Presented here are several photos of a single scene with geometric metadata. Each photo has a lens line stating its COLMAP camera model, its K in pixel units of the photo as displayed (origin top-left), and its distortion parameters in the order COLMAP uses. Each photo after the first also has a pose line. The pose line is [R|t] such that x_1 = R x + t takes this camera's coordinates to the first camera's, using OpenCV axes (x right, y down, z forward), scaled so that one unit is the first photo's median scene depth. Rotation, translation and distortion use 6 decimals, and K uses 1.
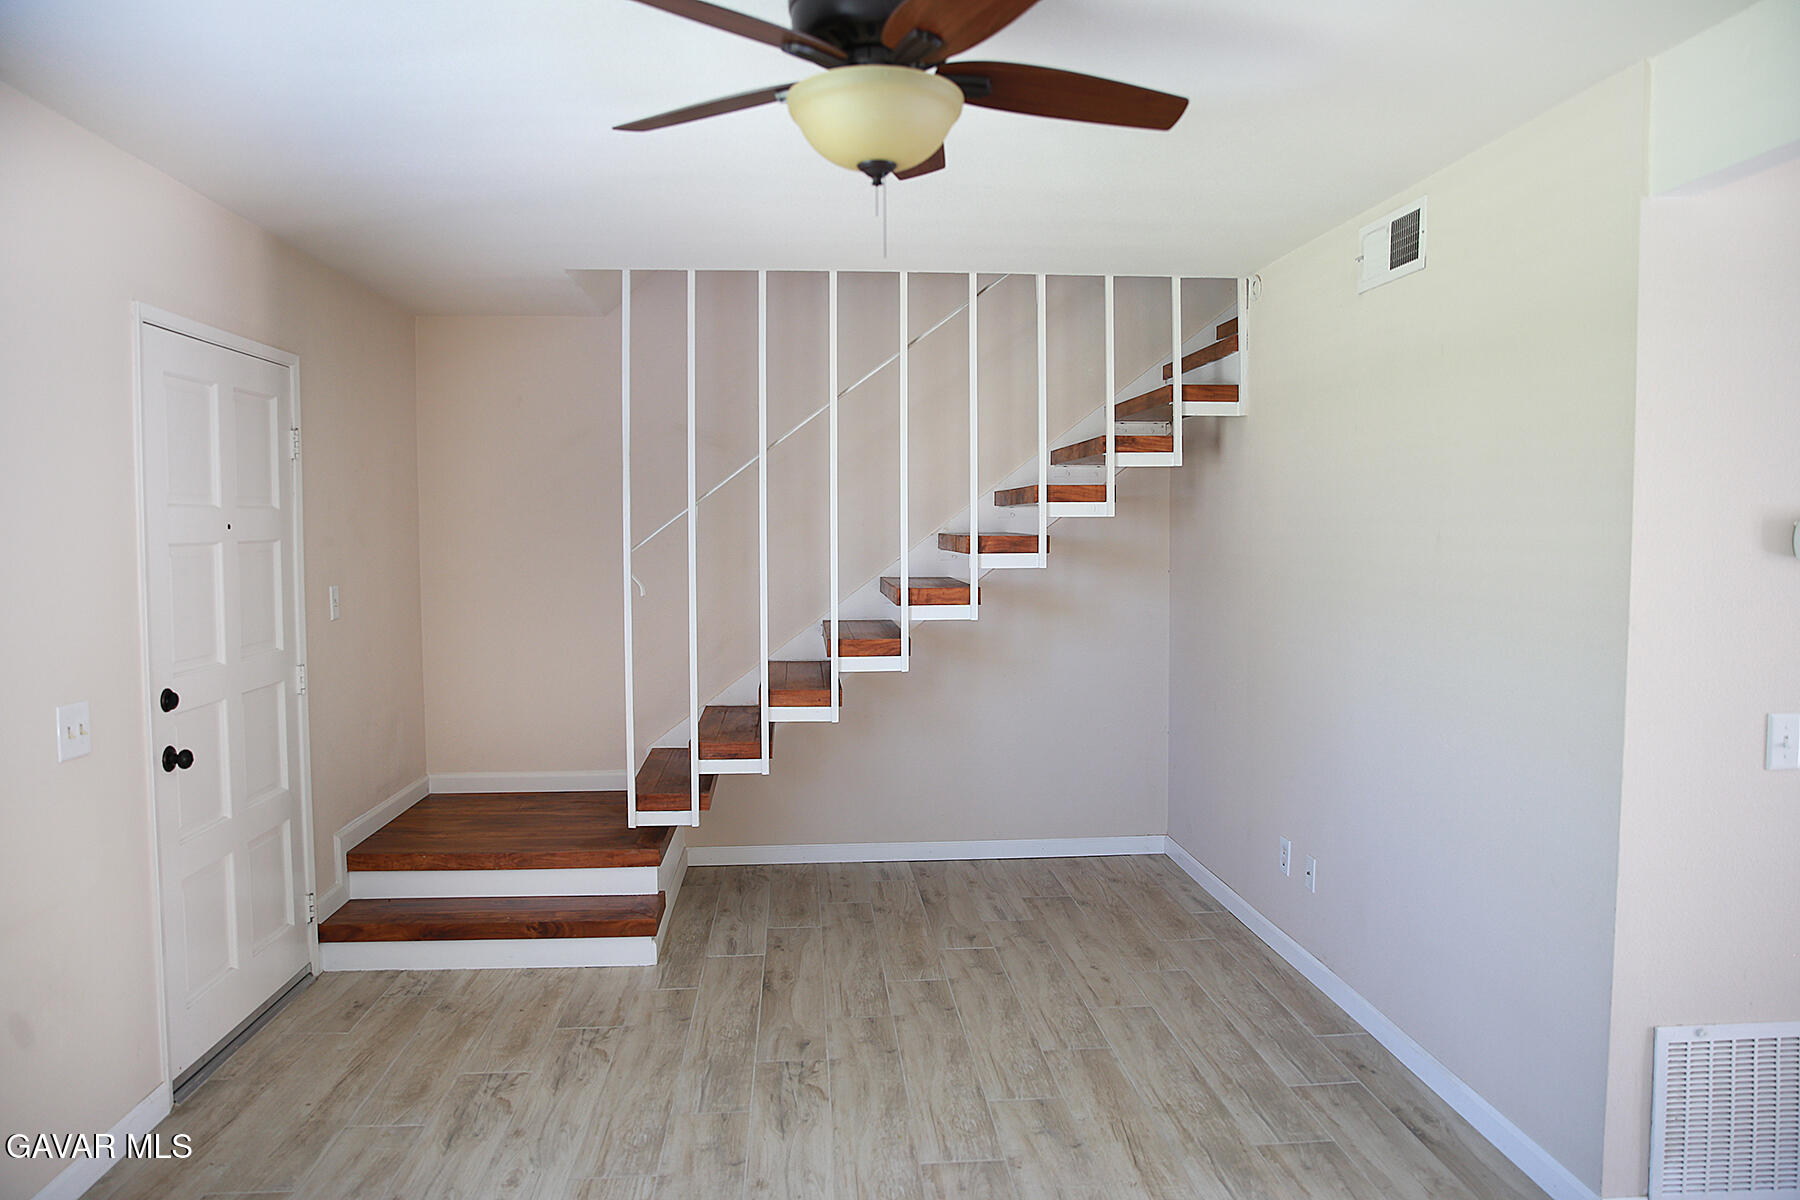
lens RADIAL K [[1243.3, 0, 894.8], [0, 1243.3, 602.8], [0, 0, 1]] dist [-0.108651, 0.090757]
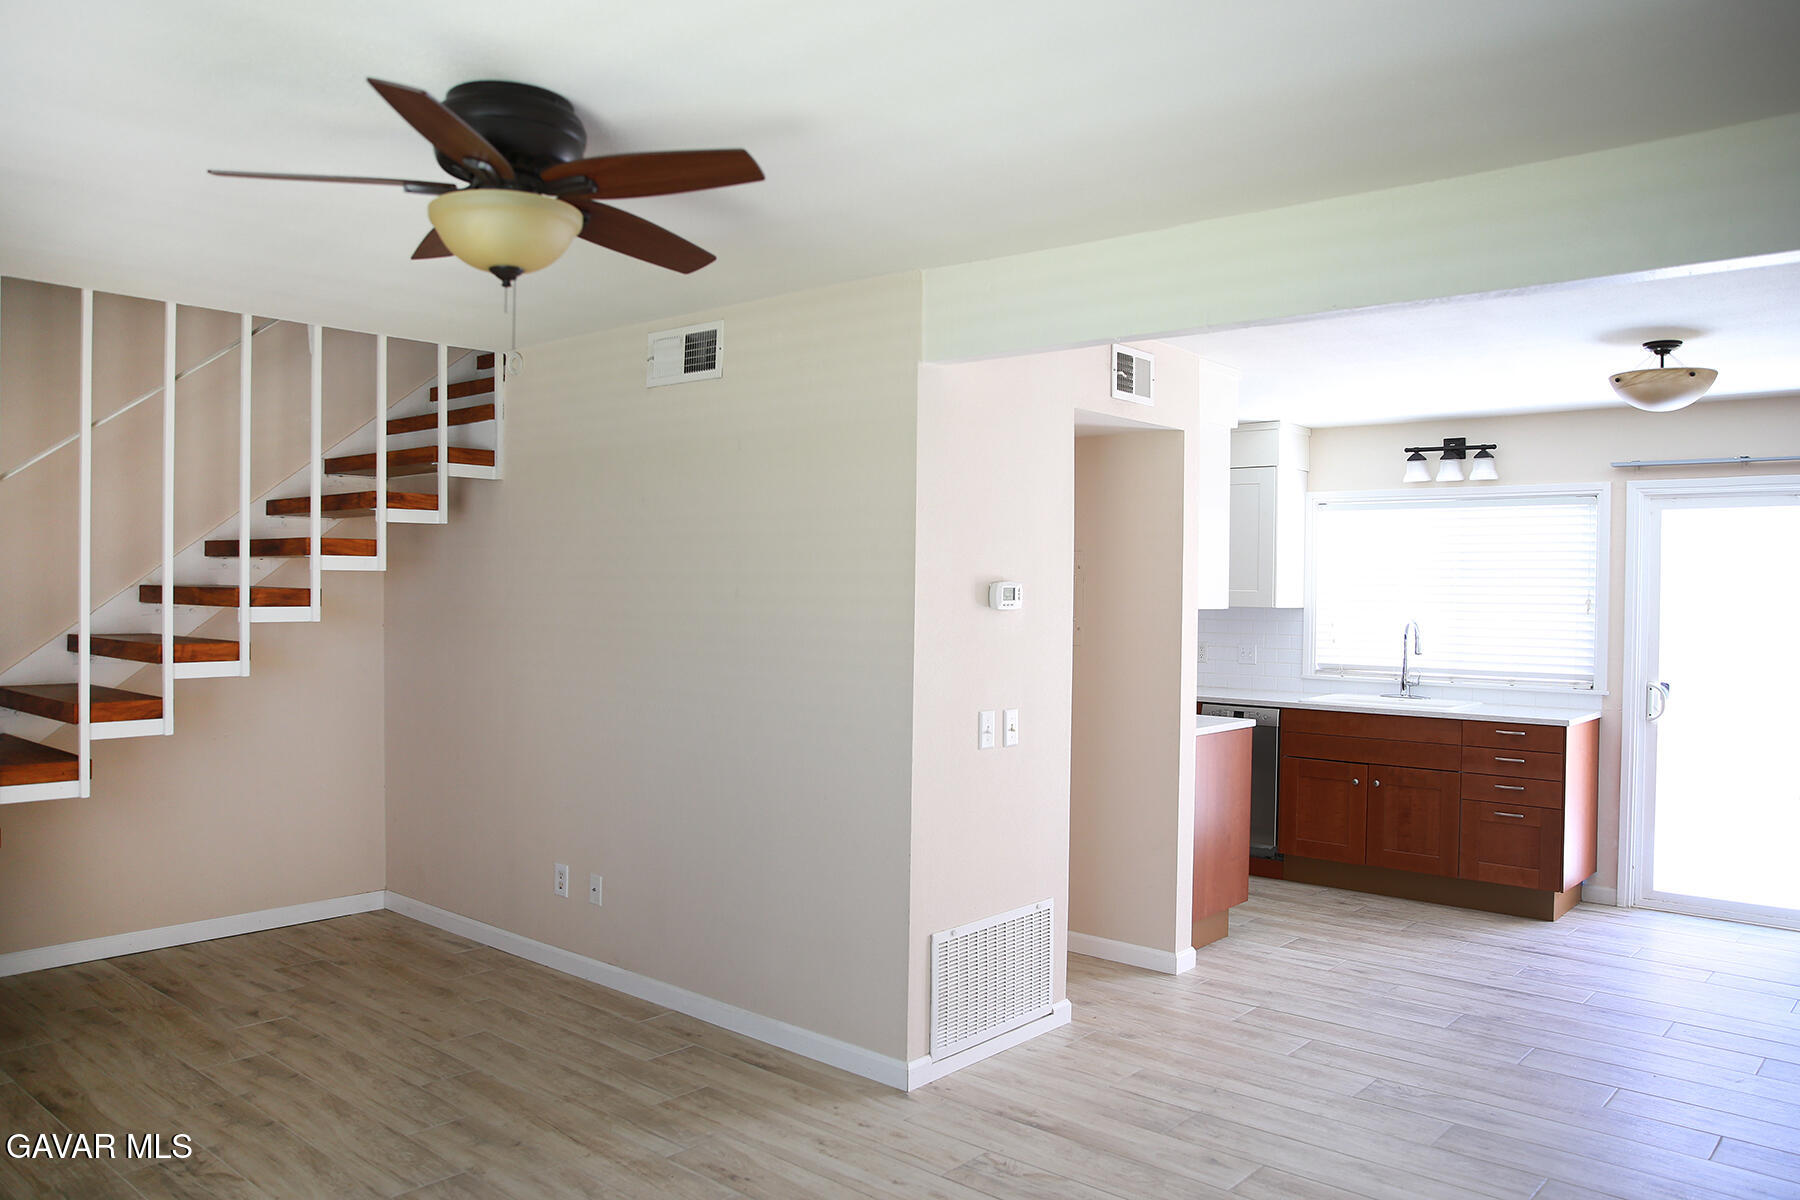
lens RADIAL K [[1313.1, 0, 896.6], [0, 1313.1, 607.9], [0, 0, 1]] dist [-0.108416, 0.091463]
pose [[0.714639, 0.001465, 0.699492, -0.301547], [0.028271, 0.999120, -0.030976, 0.006479], [-0.698922, 0.041912, 0.713969, -0.060565]]
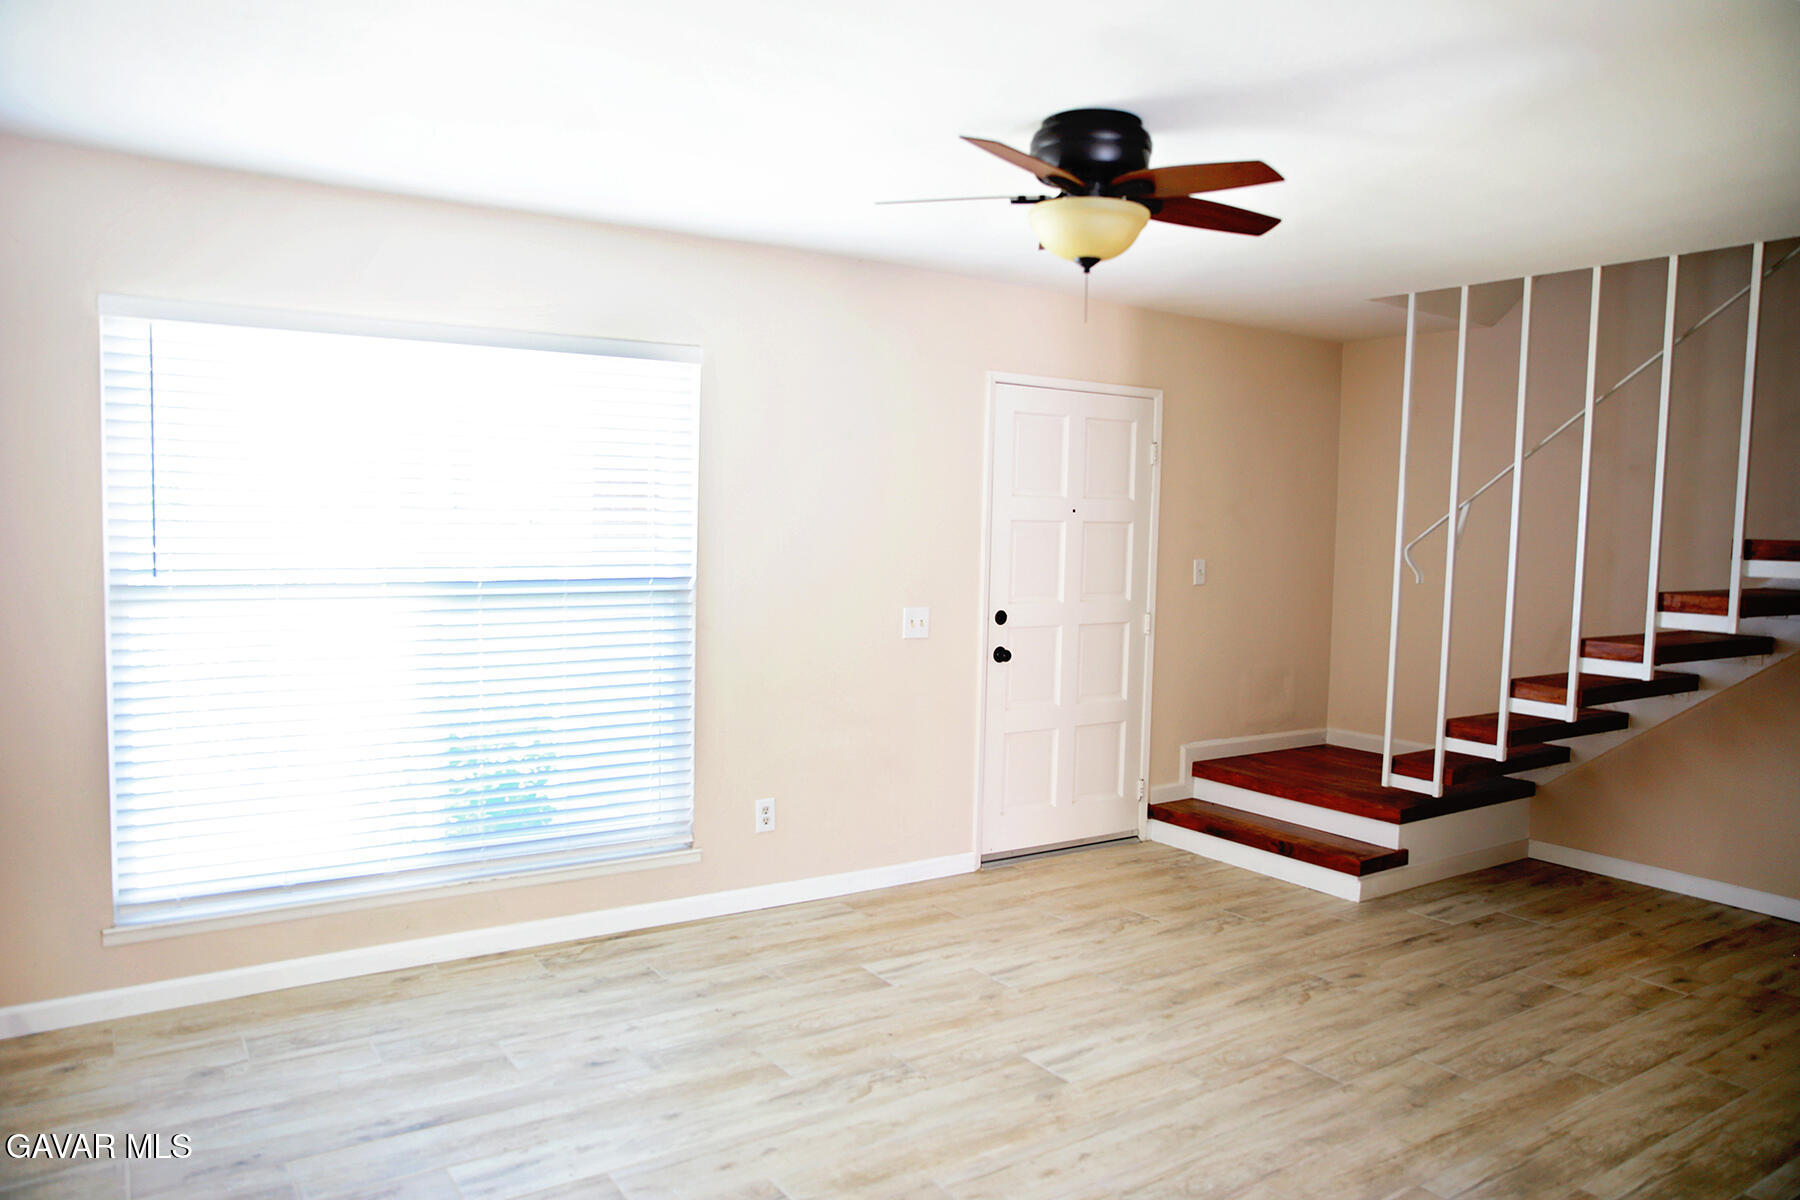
lens RADIAL K [[1234.2, 0, 900.0], [0, 1234.2, 600.0], [0, 0, 1]] dist [-0.116560, 0.086421]
pose [[0.496299, 0.073690, -0.865019, 0.572183], [-0.079363, 0.996070, 0.039320, 0.003326], [0.864517, 0.049136, 0.500197, 0.053898]]
